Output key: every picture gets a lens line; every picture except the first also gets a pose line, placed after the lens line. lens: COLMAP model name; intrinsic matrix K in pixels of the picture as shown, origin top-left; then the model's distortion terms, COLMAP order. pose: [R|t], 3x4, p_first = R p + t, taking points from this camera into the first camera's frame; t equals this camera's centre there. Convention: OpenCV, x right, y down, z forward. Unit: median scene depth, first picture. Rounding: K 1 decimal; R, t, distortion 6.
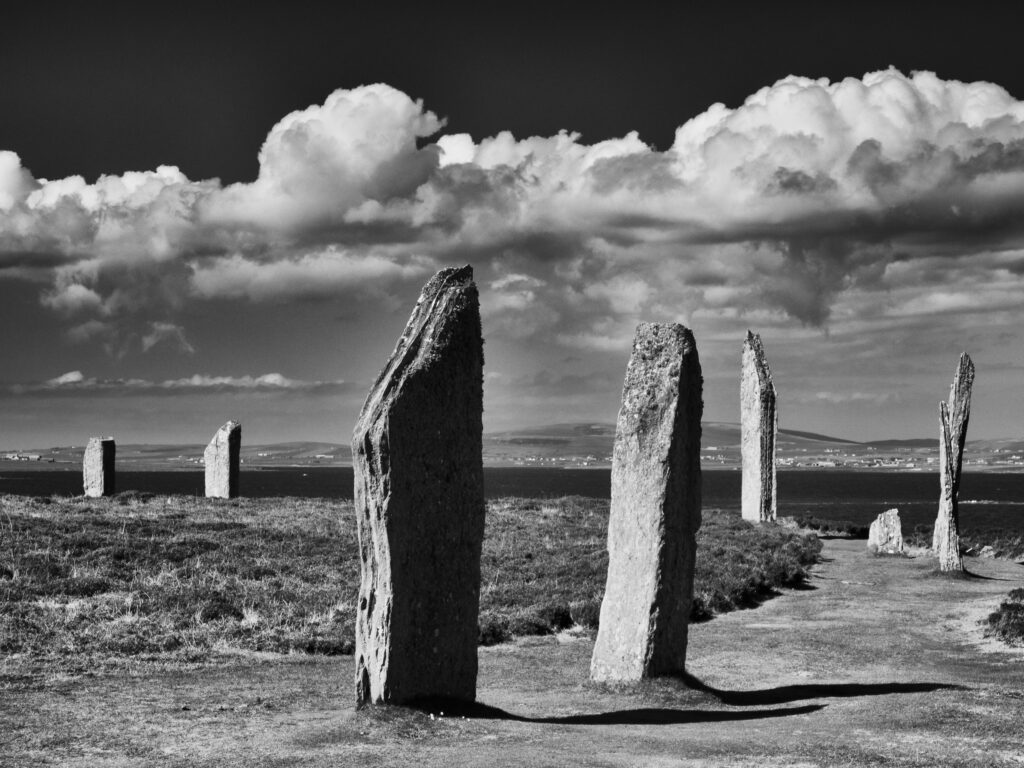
lens RADIAL K [[3377.3, 0, 506.3], [0, 3377.3, 383.3], [0, 0, 1]] dist [-0.022651, 0.000000]
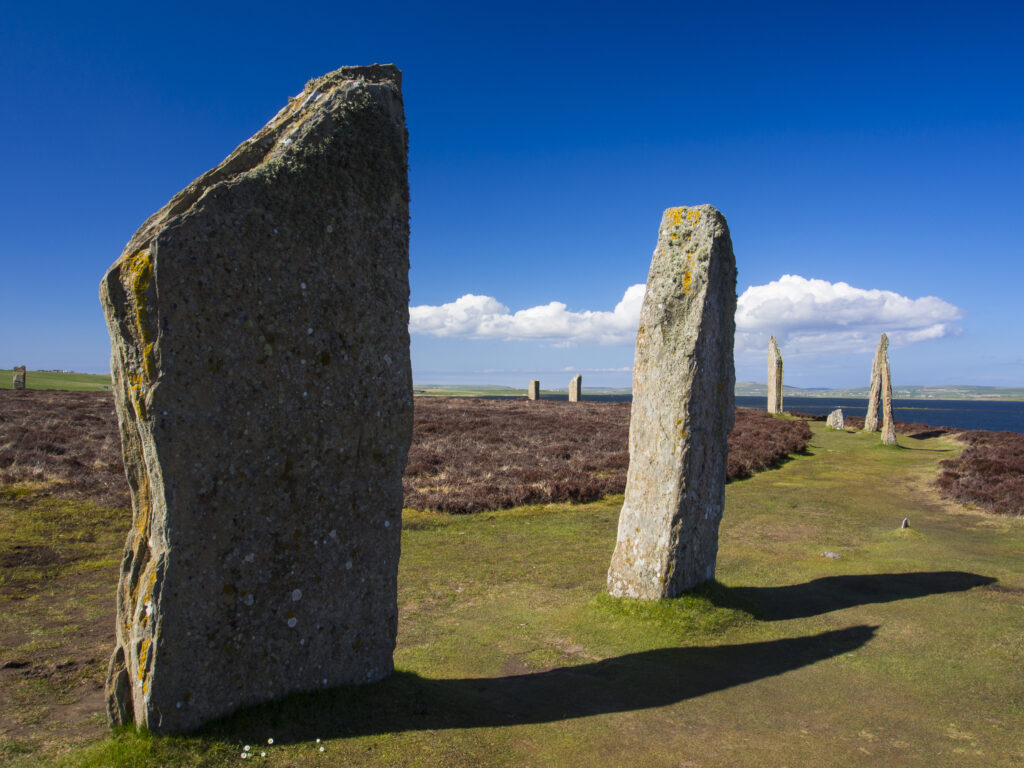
lens RADIAL K [[890.1, 0, 514.0], [0, 890.1, 388.0], [0, 0, 1]] dist [-0.026821, 0.001701]
pose [[0.978723, 0.009447, -0.204967, 0.049067], [-0.005944, 0.999826, 0.017703, 0.027710], [0.205099, -0.016108, 0.978609, 0.755667]]
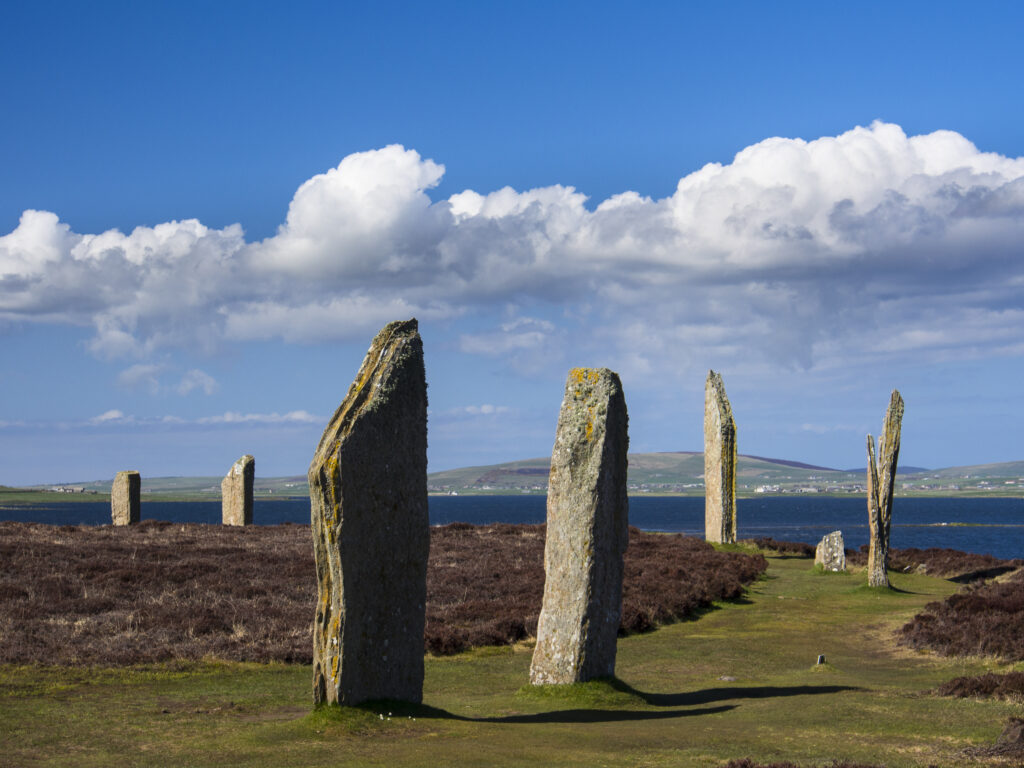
lens RADIAL K [[3130.5, 0, 519.1], [0, 3130.5, 387.4], [0, 0, 1]] dist [0.023413, 0.000000]
pose [[0.999973, -0.007262, -0.000628, 0.022699], [0.007256, 0.999928, -0.009549, -0.001415], [0.000698, 0.009545, 0.999954, -0.047089]]
